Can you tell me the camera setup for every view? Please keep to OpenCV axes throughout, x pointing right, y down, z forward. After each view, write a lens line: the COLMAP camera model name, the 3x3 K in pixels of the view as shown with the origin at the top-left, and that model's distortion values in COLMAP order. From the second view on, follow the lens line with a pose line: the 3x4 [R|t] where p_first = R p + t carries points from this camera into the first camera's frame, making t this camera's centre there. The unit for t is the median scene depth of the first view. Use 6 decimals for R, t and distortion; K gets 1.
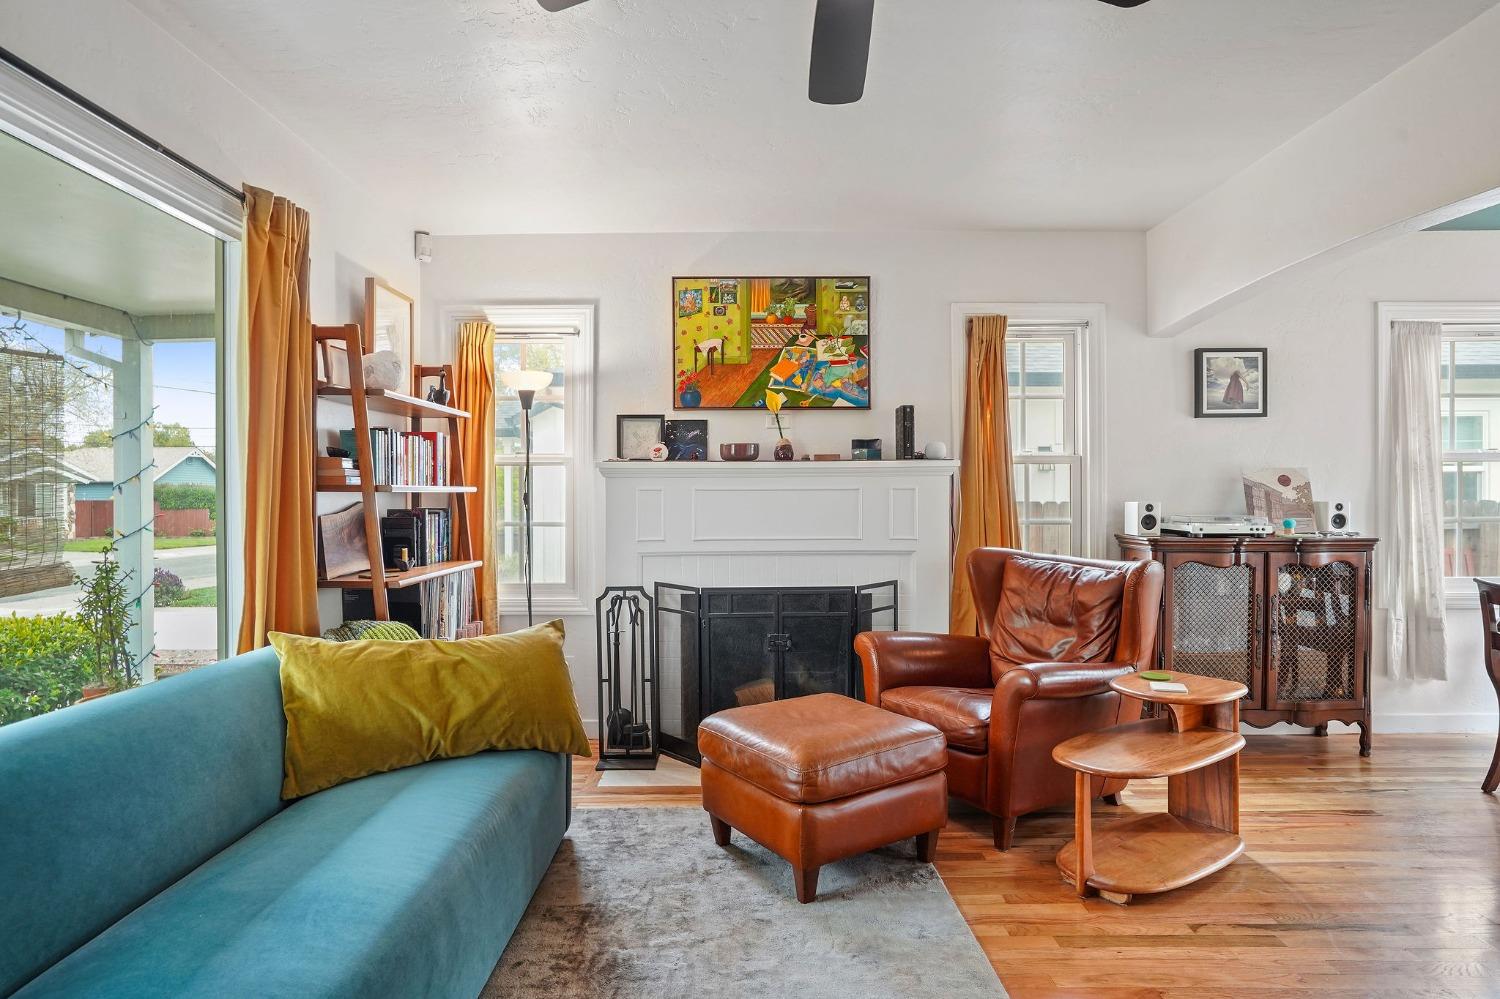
lens RADIAL K [[820.0, 0, 750.0], [0, 820.0, 499.5], [0, 0, 1]] dist [-0.023036, 0.030731]
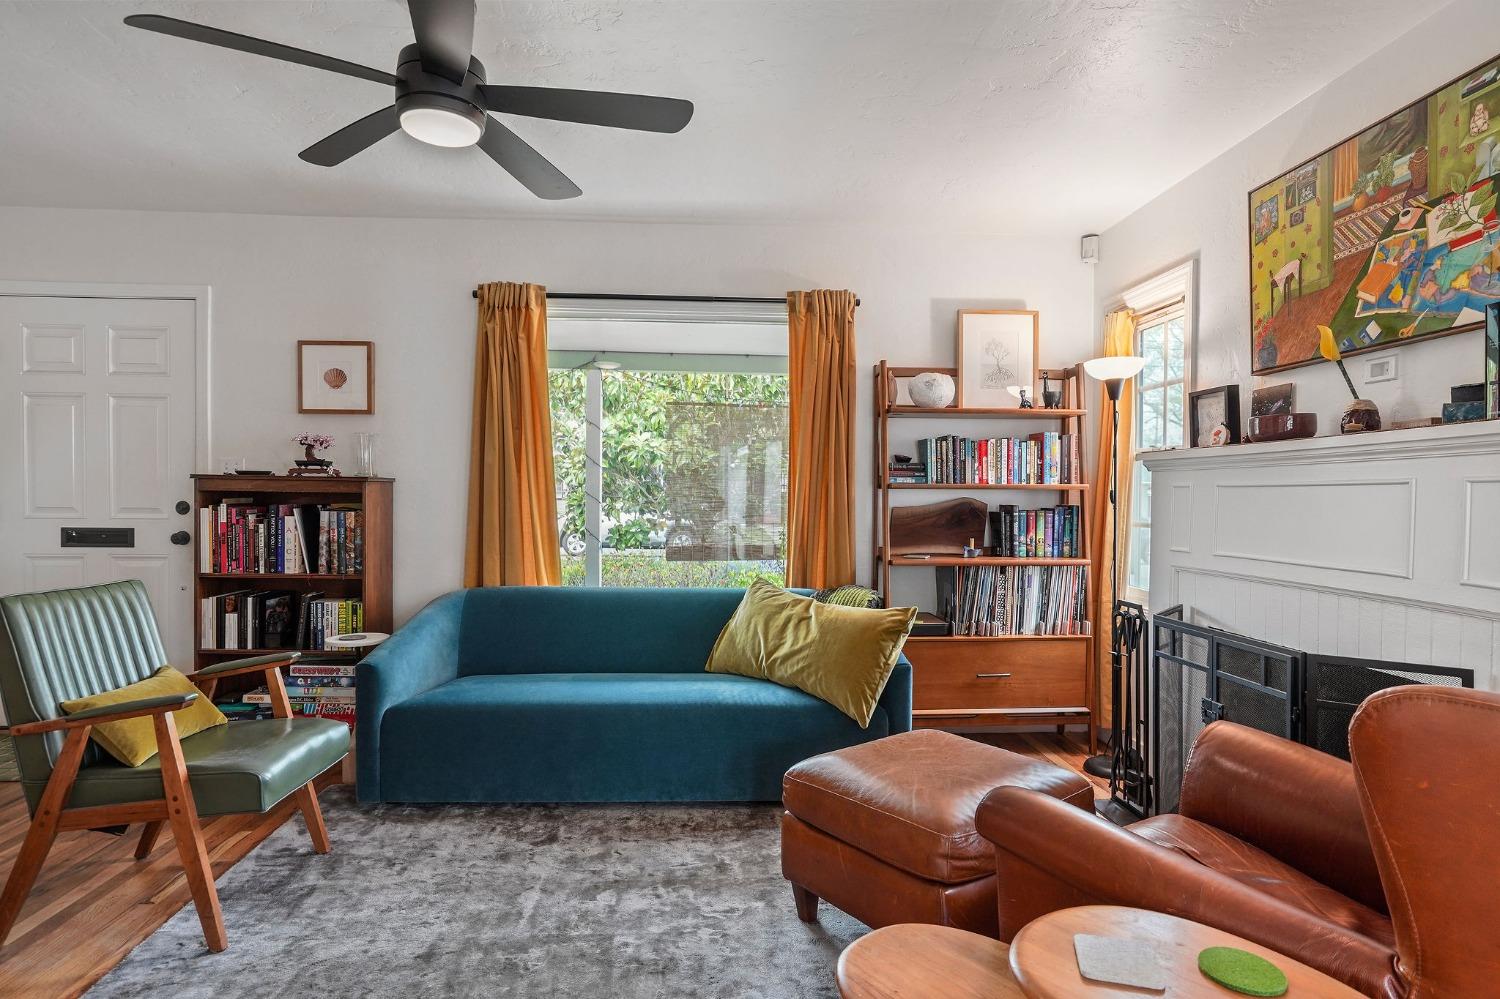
lens RADIAL K [[820.0, 0, 750.0], [0, 820.0, 499.5], [0, 0, 1]] dist [-0.023036, 0.030731]
pose [[0.068799, 0.010954, -0.997570, 0.599388], [-0.007285, 0.999919, 0.010478, -0.004474], [0.997604, 0.006546, 0.068873, 0.511572]]
